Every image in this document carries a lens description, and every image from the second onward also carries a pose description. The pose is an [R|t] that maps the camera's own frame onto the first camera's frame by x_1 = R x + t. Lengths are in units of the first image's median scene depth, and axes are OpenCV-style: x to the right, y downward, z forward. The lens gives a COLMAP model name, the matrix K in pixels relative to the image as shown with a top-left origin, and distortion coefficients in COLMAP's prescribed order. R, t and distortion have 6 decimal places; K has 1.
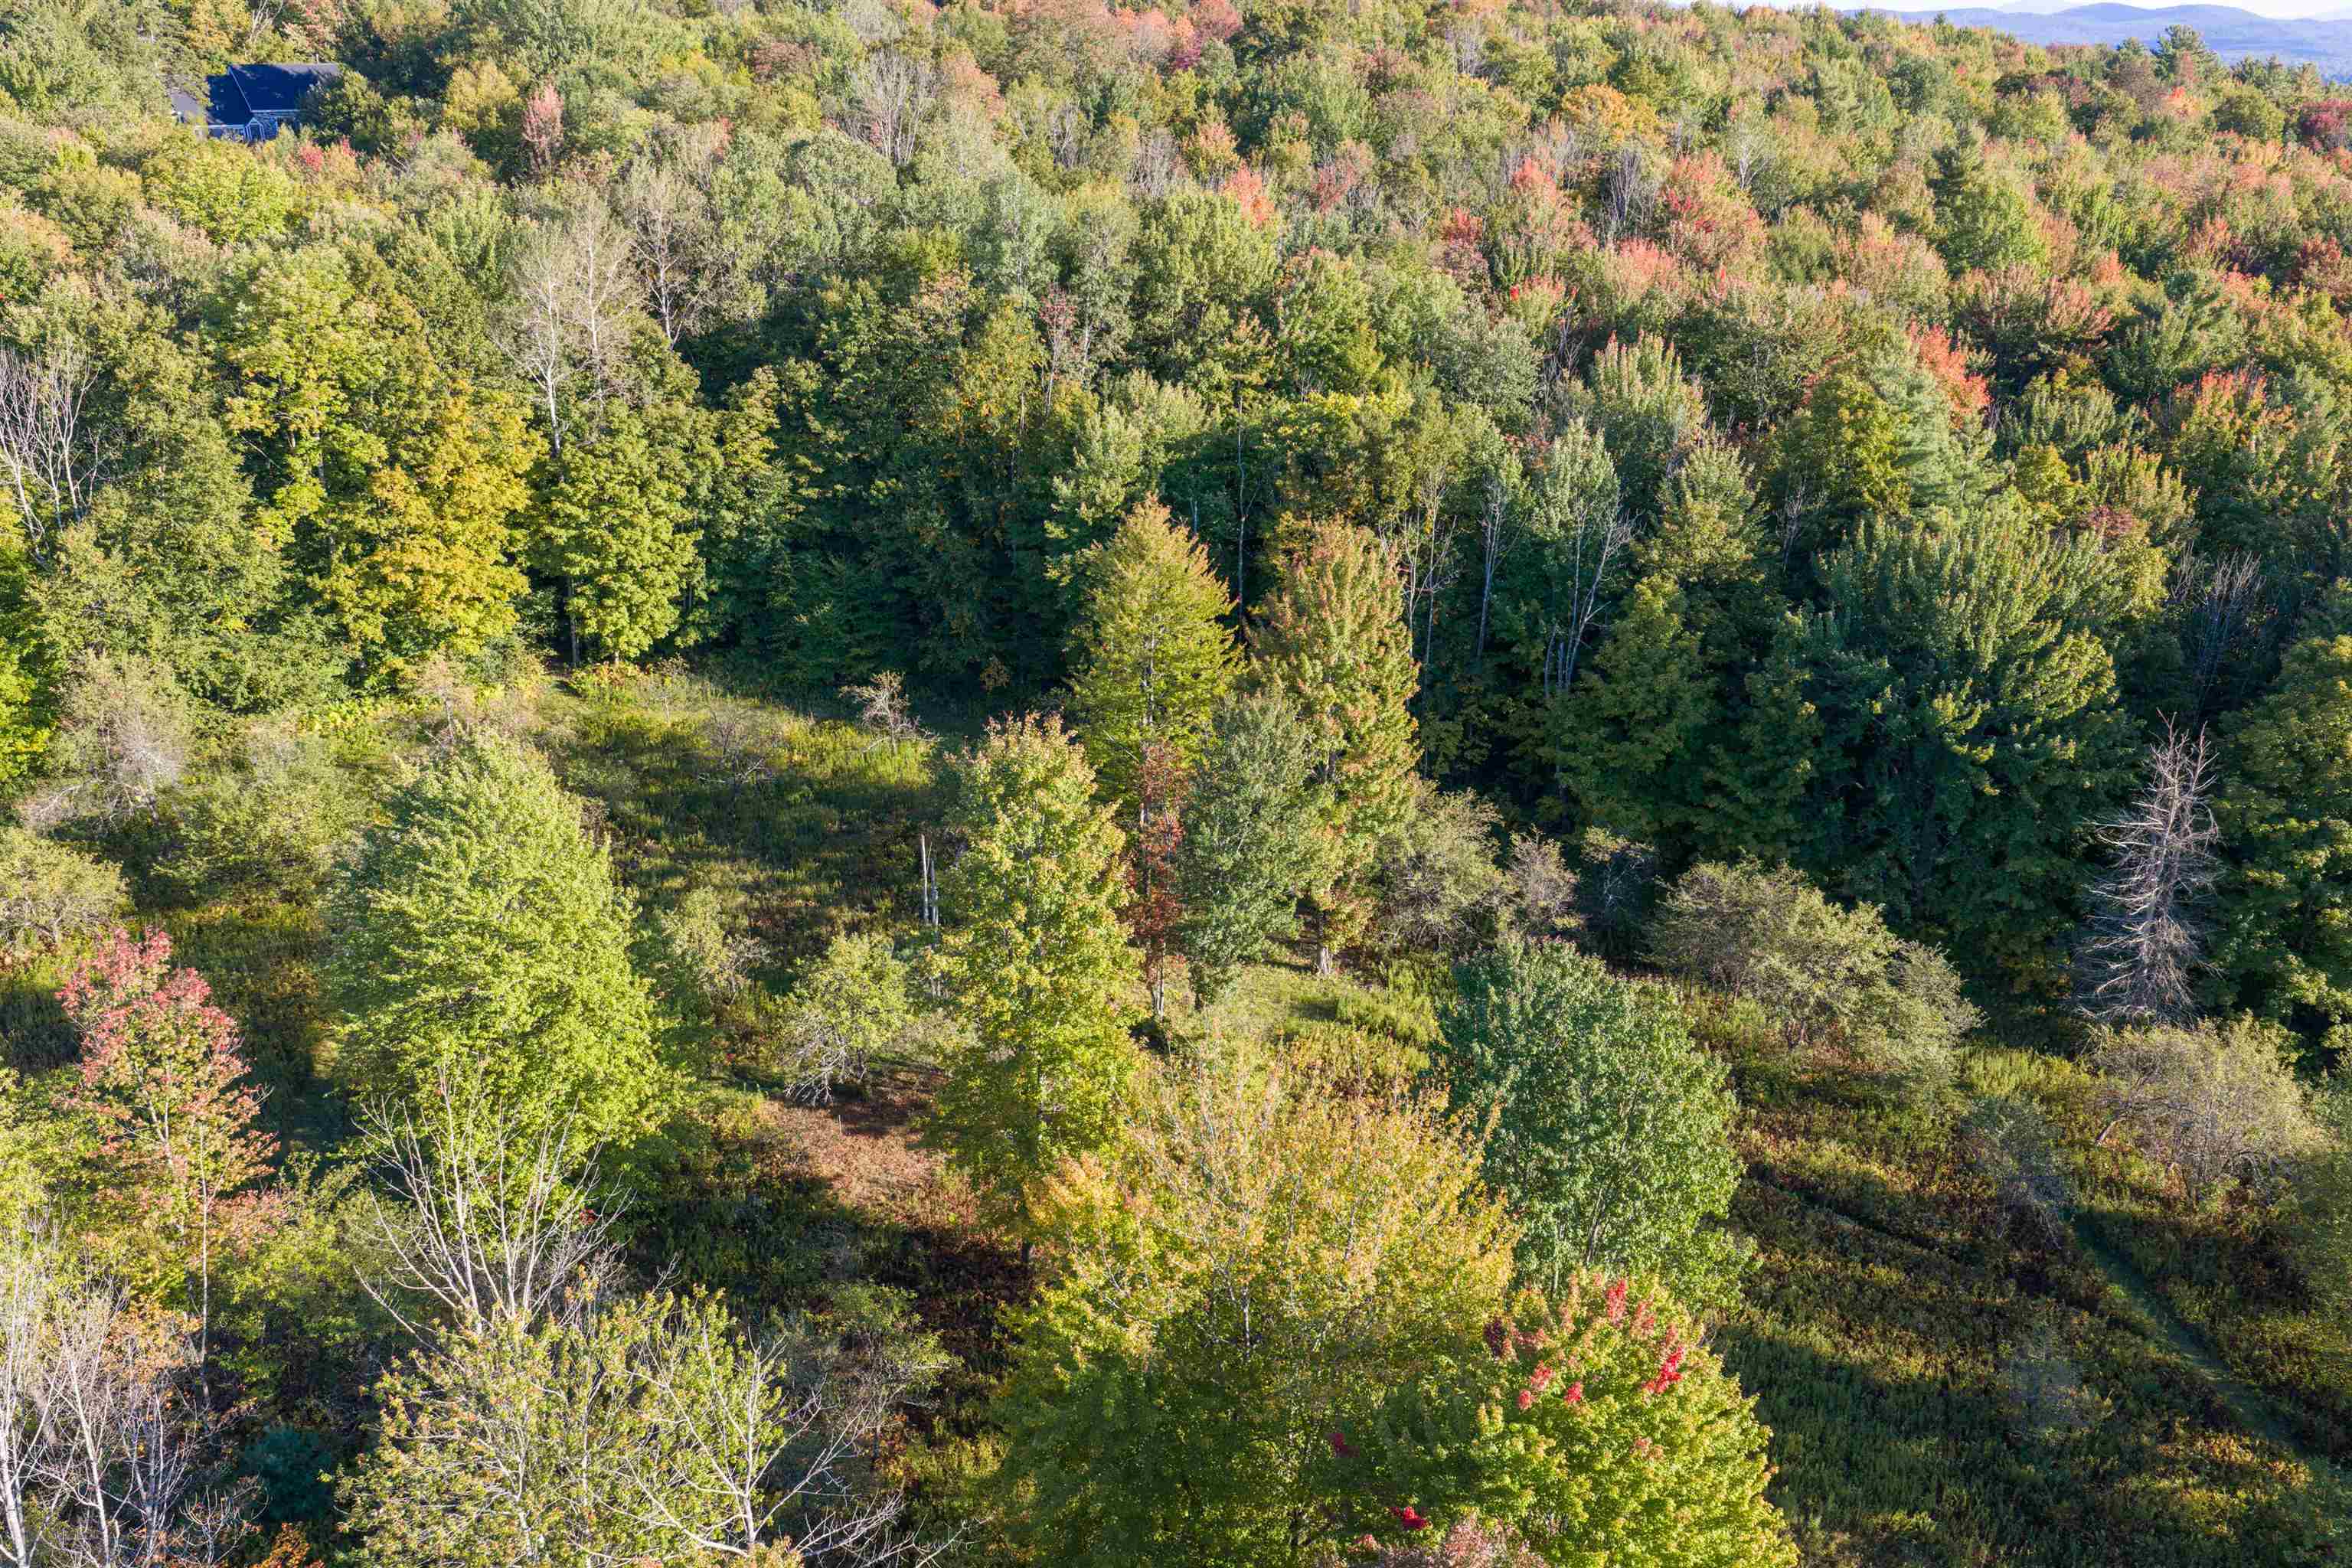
lens RADIAL K [[1951.1, 0, 1182.0], [0, 1951.1, 781.8], [0, 0, 1]] dist [0.017913, -0.014127]
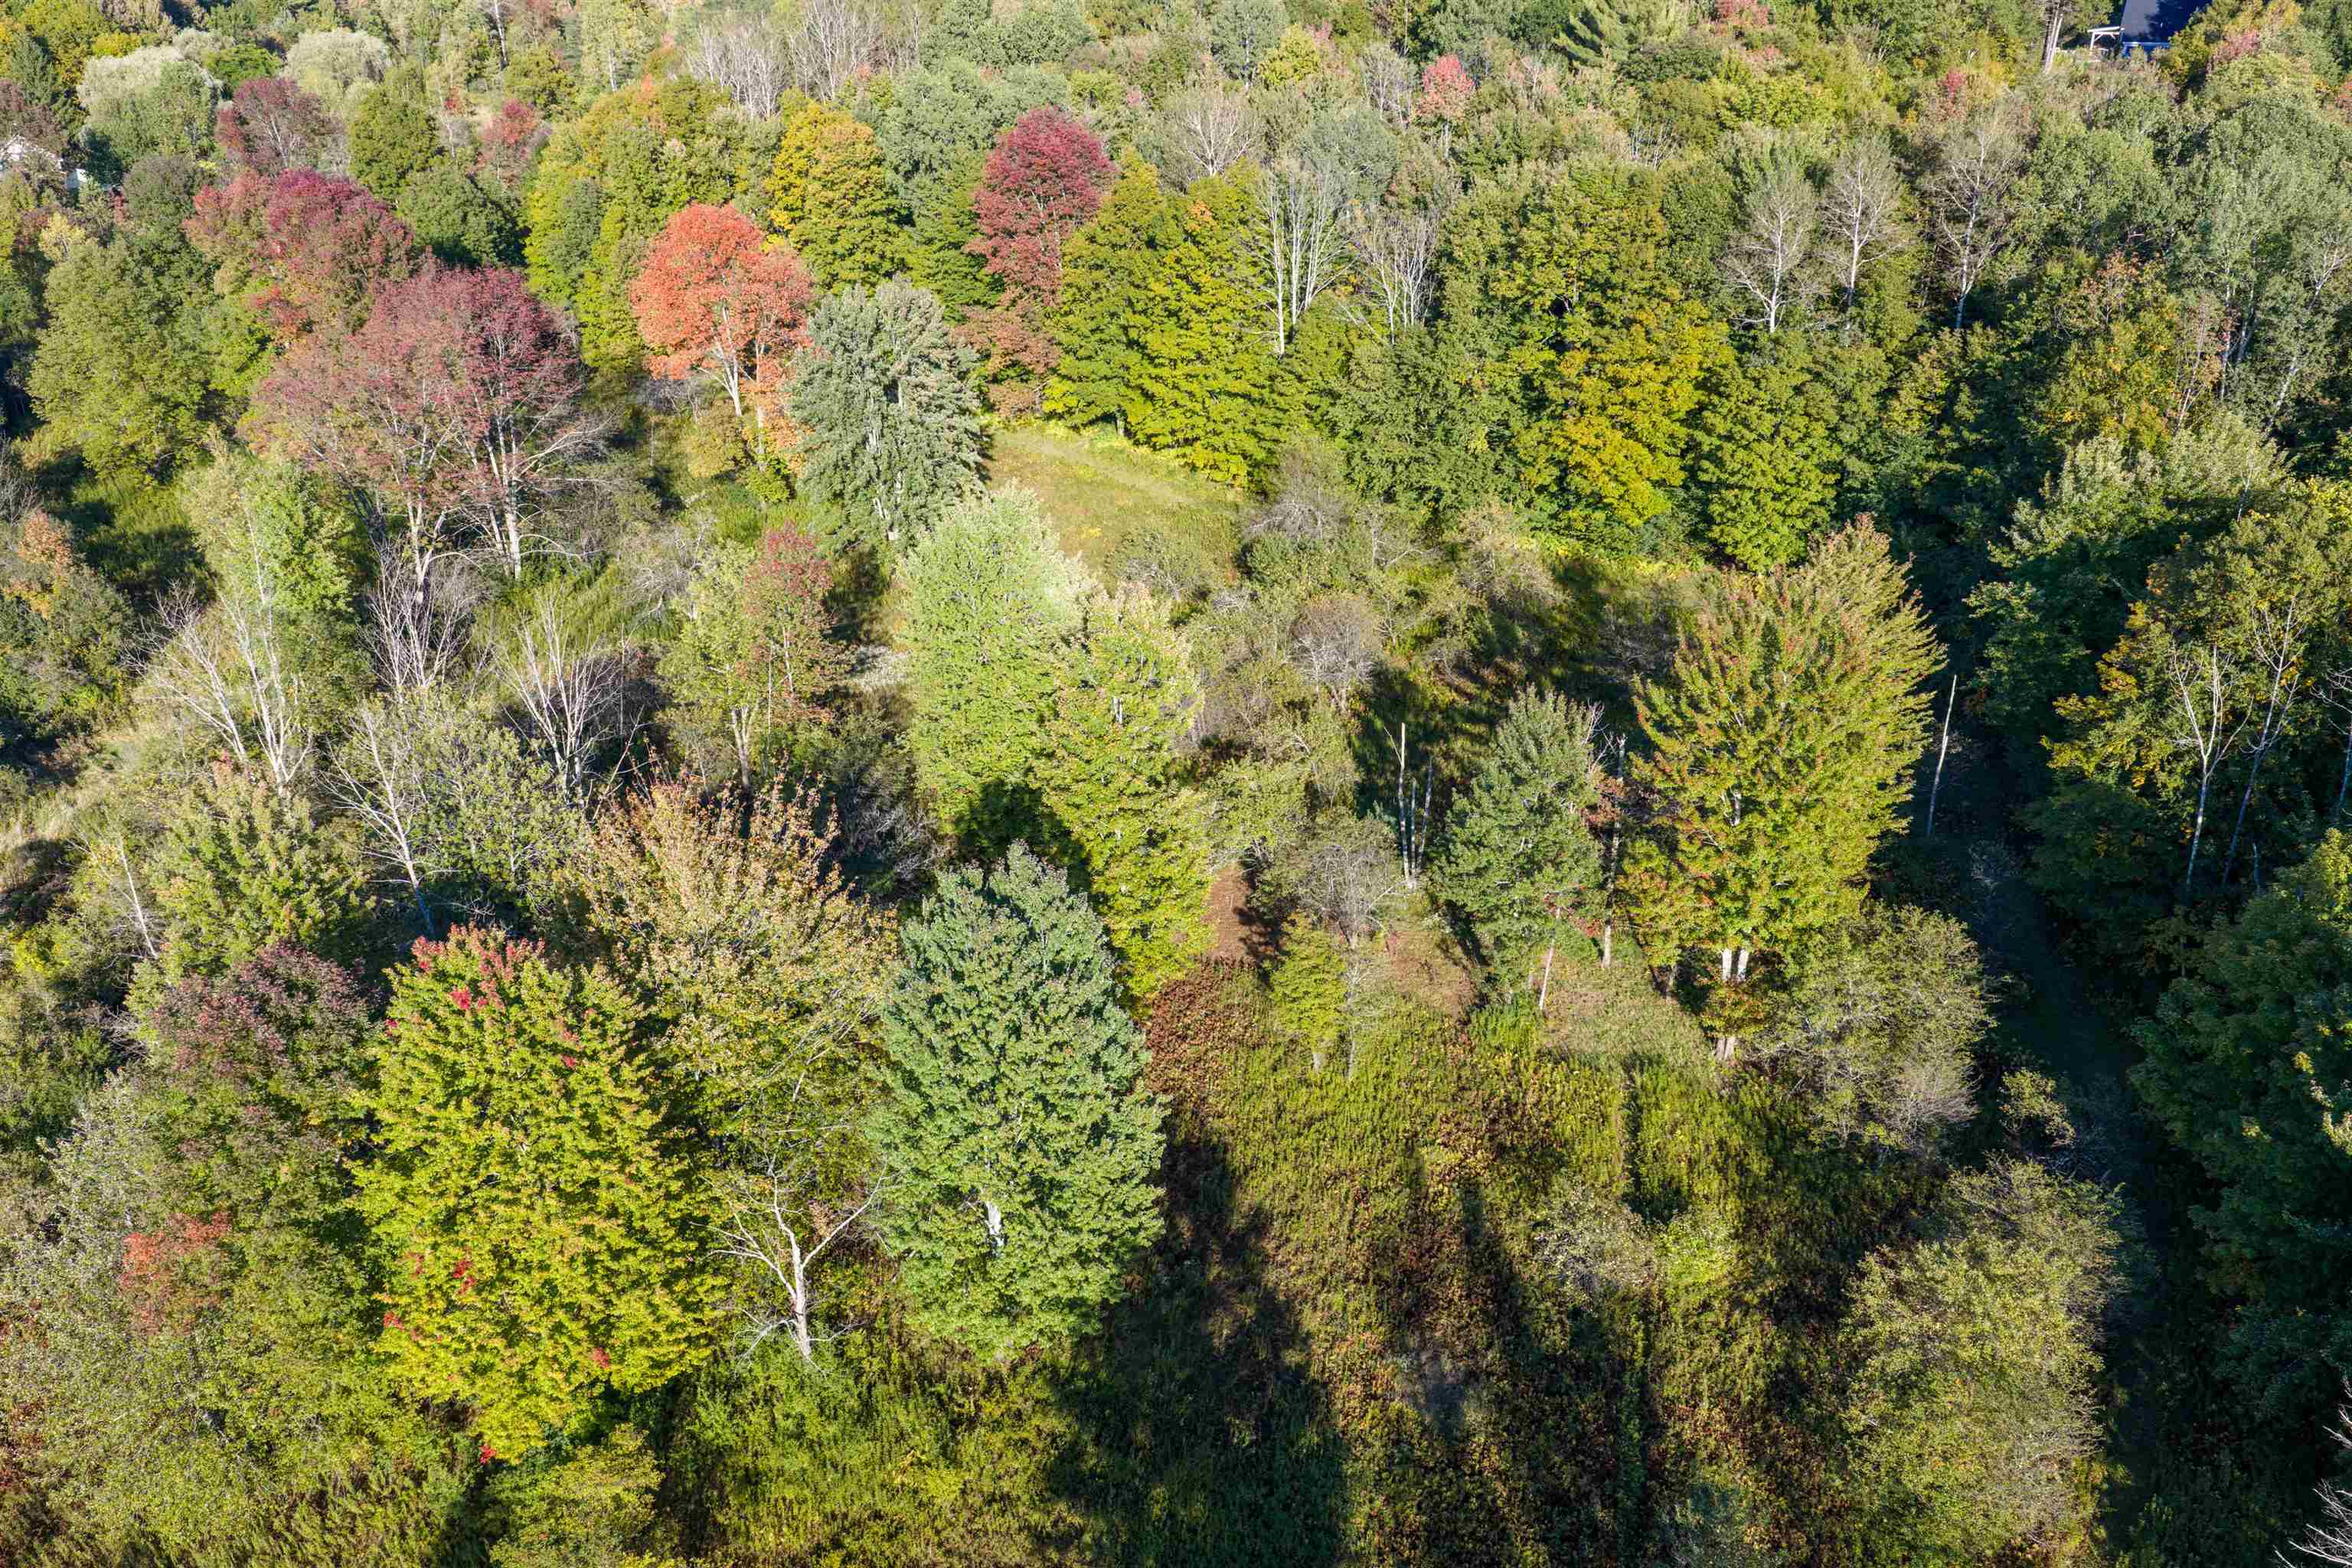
lens RADIAL K [[1955.7, 0, 1176.0], [0, 1955.7, 784.0], [0, 0, 1]] dist [0.017623, -0.016841]
pose [[0.349383, 0.374552, -0.858861, 0.592458], [-0.323212, 0.908542, 0.264736, -0.145950], [0.879469, 0.185100, 0.438489, 0.288448]]
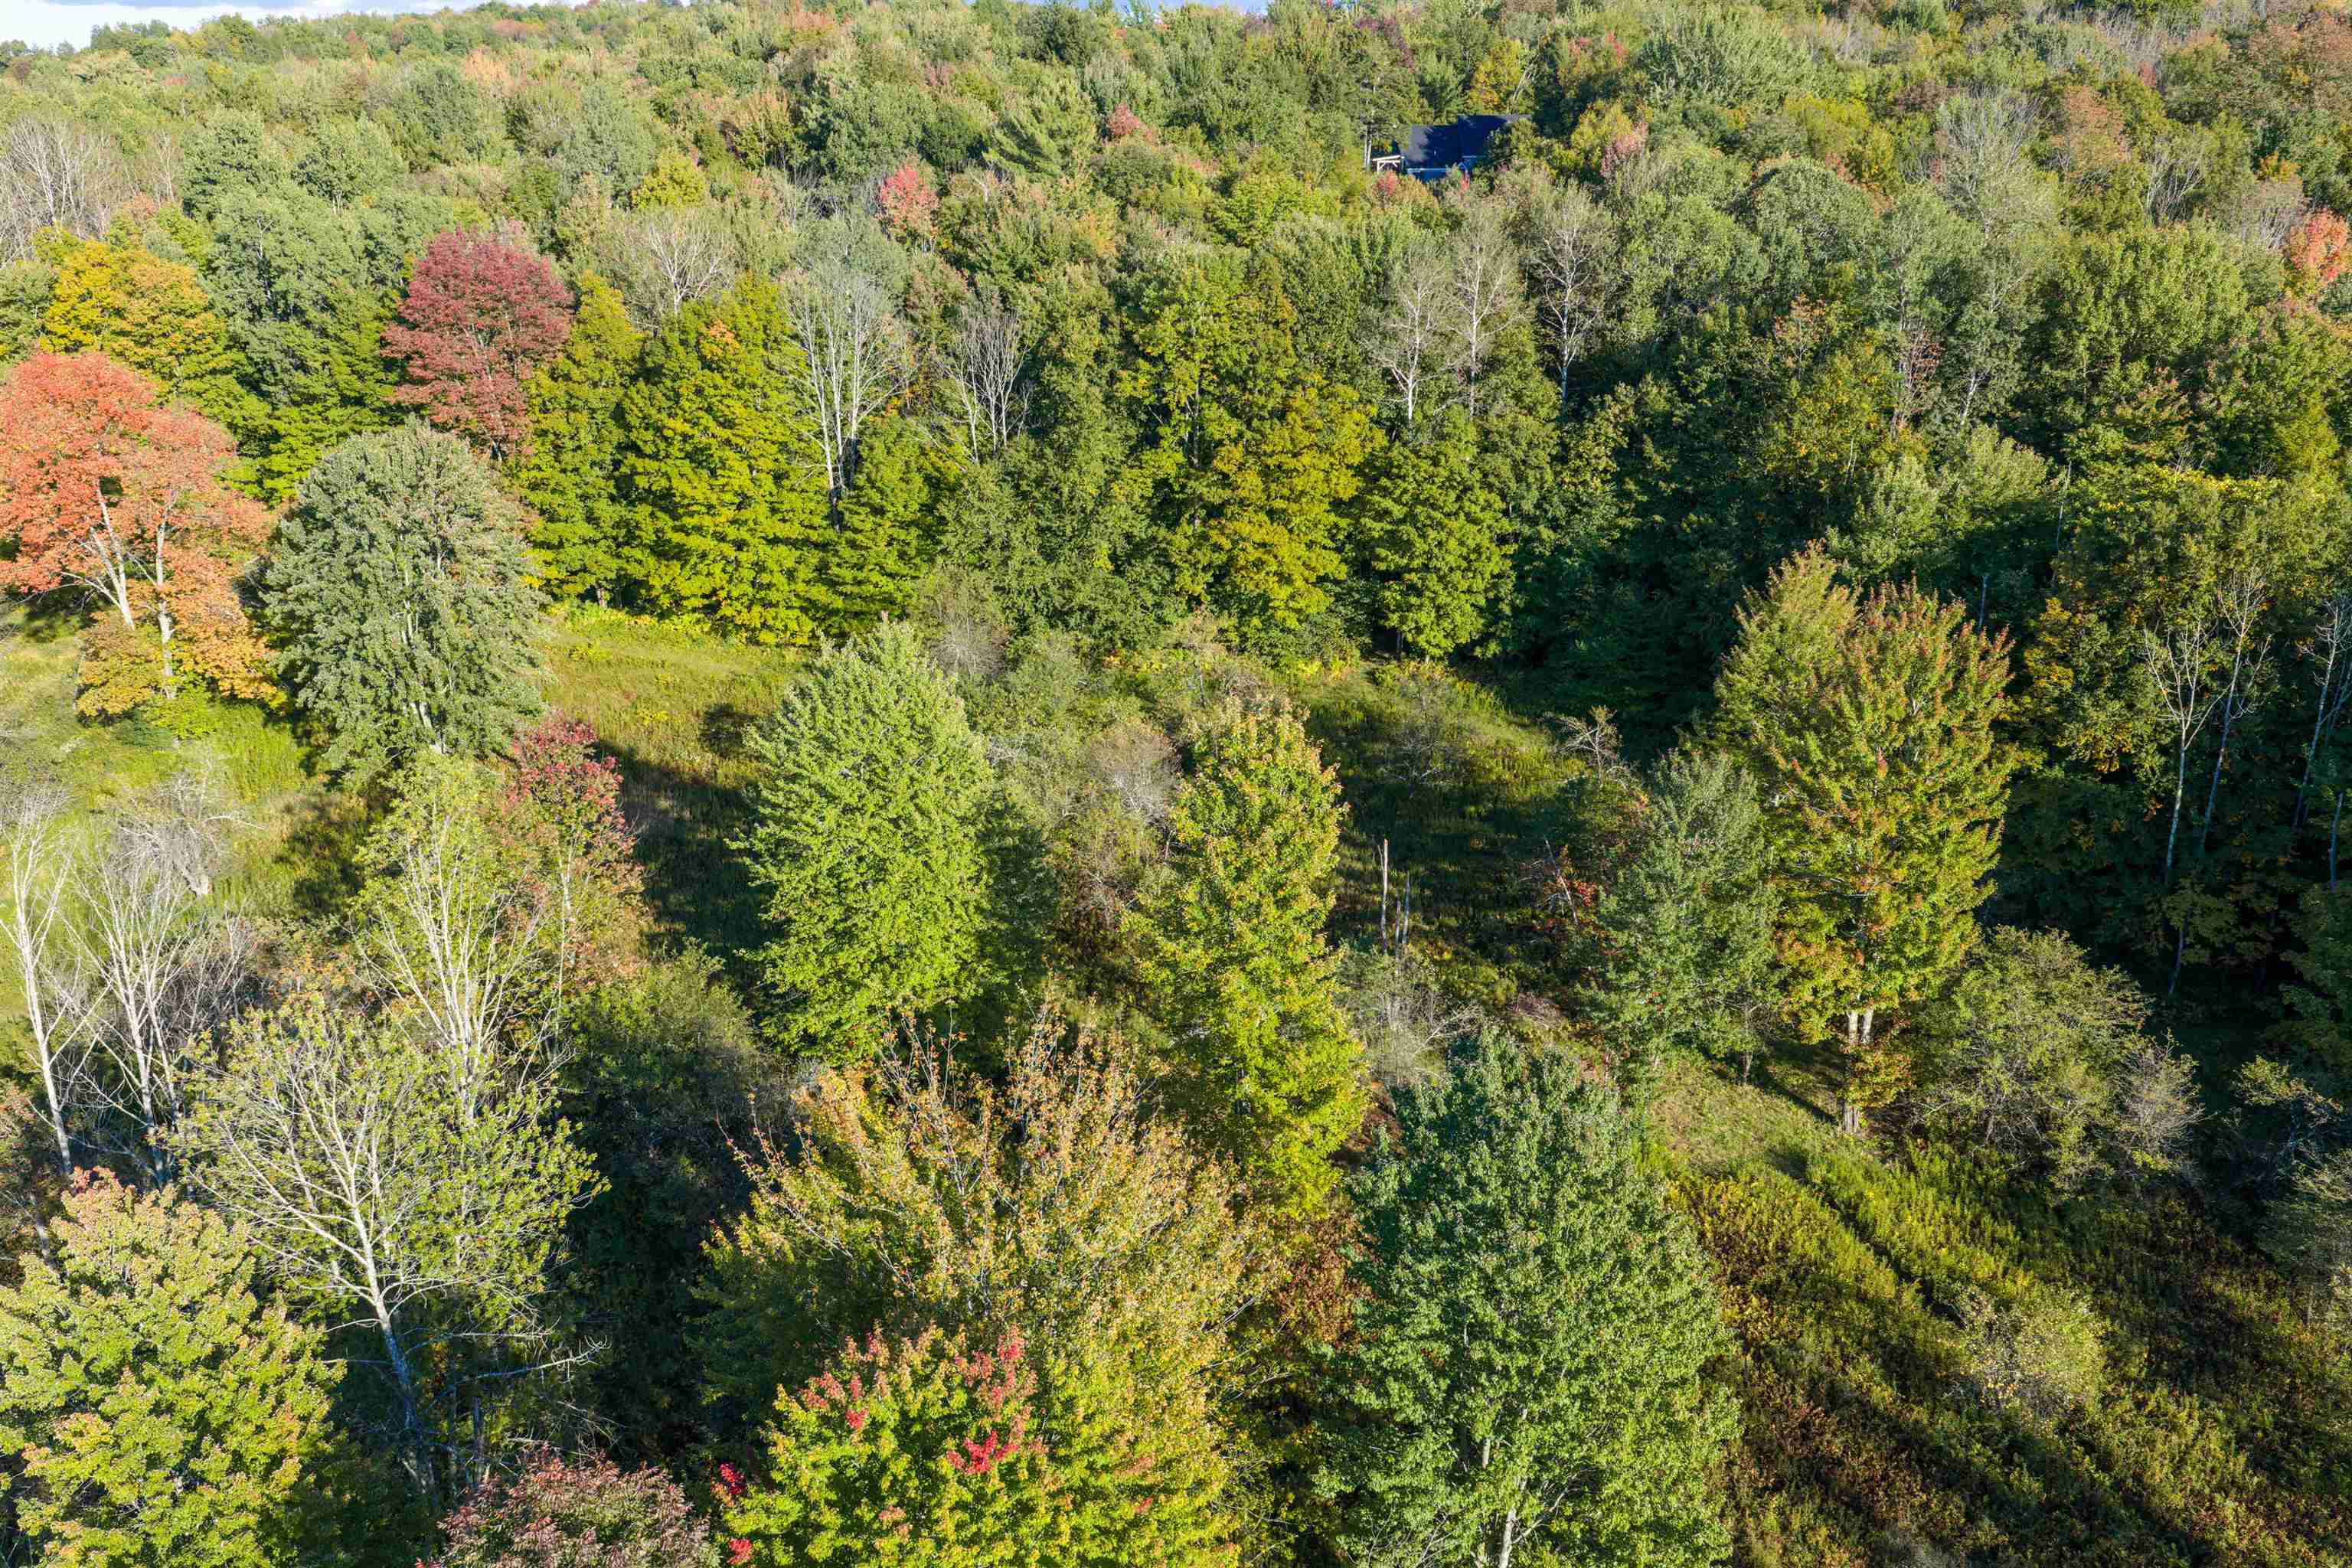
lens RADIAL K [[1972.3, 0, 1176.0], [0, 1972.3, 784.0], [0, 0, 1]] dist [0.006689, -0.003039]
pose [[0.753965, 0.203254, -0.624680, 0.286298], [-0.226458, 0.973059, 0.043281, -0.013835], [0.616647, 0.108831, 0.779681, 0.123566]]
